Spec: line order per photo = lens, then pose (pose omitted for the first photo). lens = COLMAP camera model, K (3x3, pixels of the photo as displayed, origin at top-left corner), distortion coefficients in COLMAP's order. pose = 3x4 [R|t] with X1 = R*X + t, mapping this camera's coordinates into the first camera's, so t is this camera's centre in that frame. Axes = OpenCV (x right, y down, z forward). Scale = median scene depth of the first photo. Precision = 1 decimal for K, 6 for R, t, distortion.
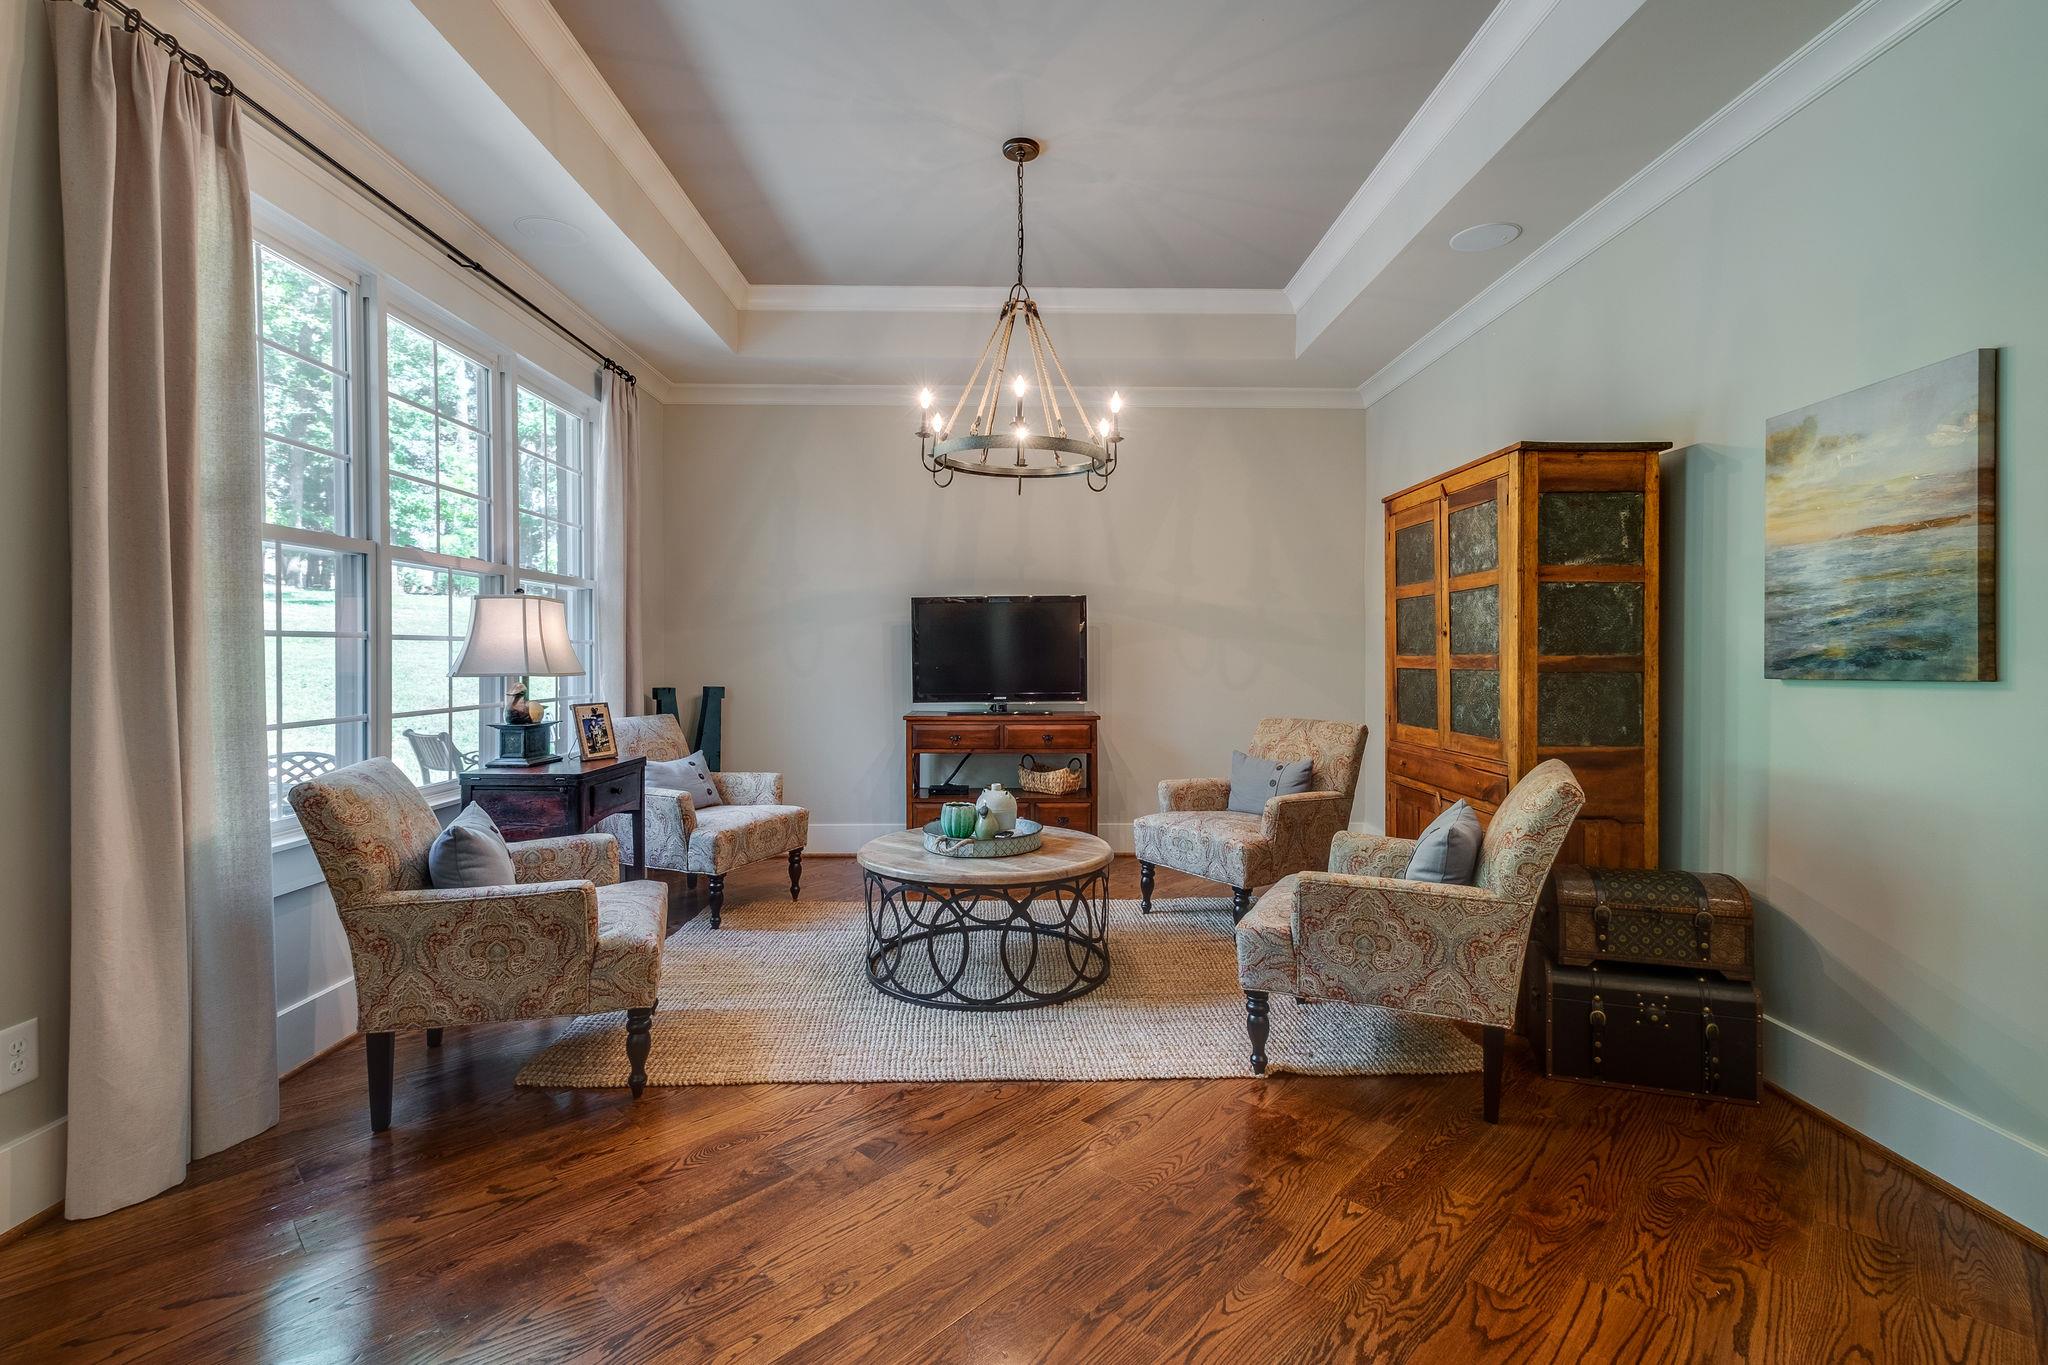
lens RADIAL K [[879.5, 0, 1022.3], [0, 879.5, 675.7], [0, 0, 1]] dist [0.002122, 0.000076]
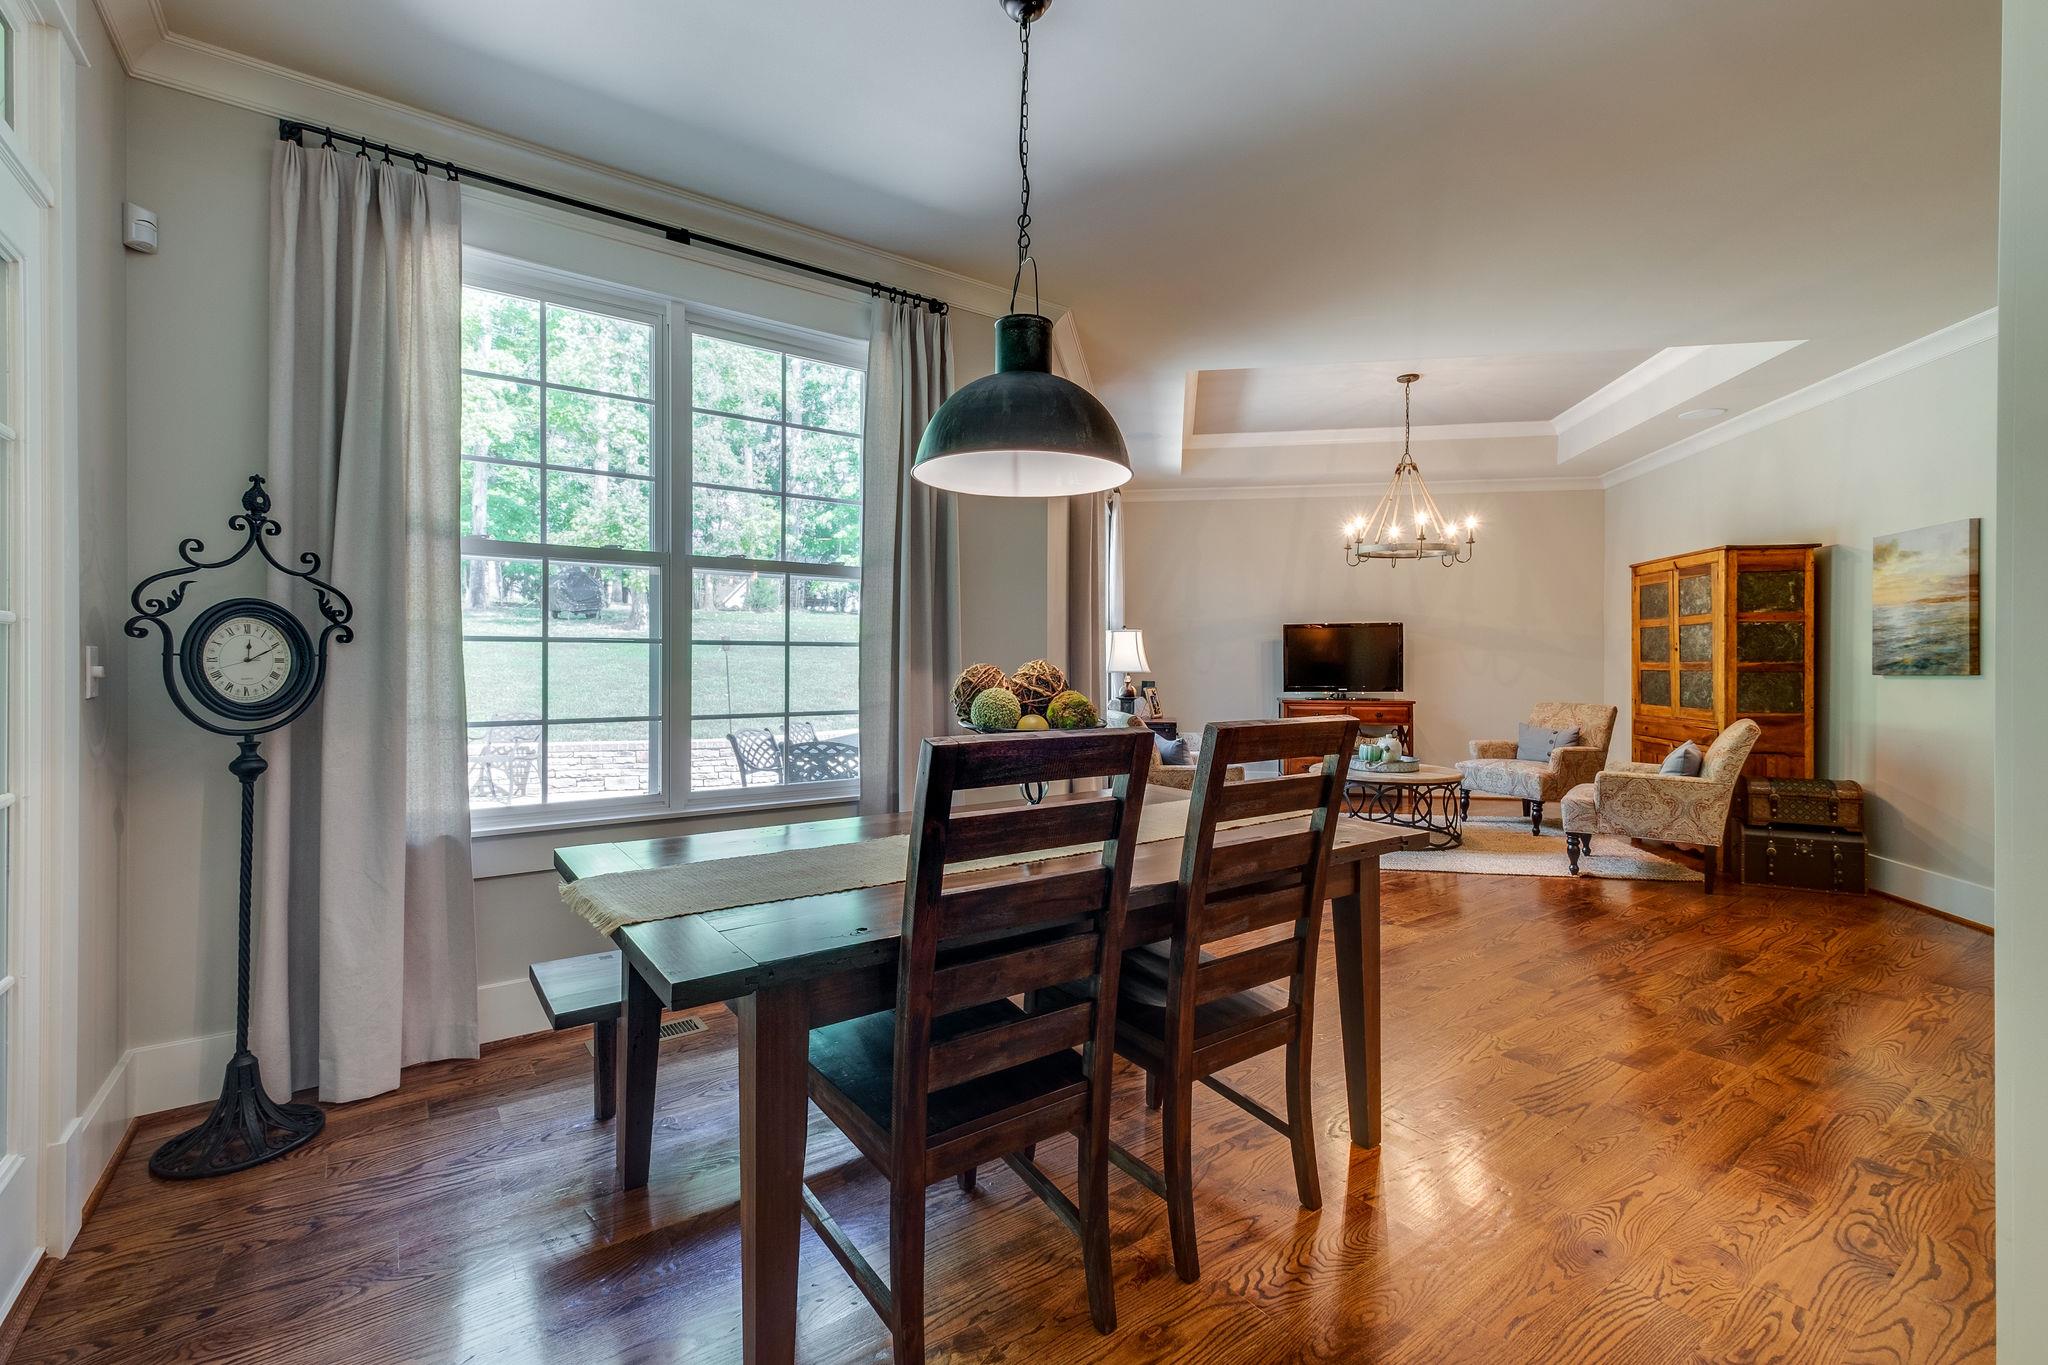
lens RADIAL K [[870.7, 0, 998.7], [0, 870.7, 673.5], [0, 0, 1]] dist [-0.000027, -0.000304]
pose [[0.982788, 0.004313, -0.184687, -0.574409], [-0.005882, 0.999951, -0.007945, 0.022905], [0.184644, 0.008895, 0.982765, -1.038012]]
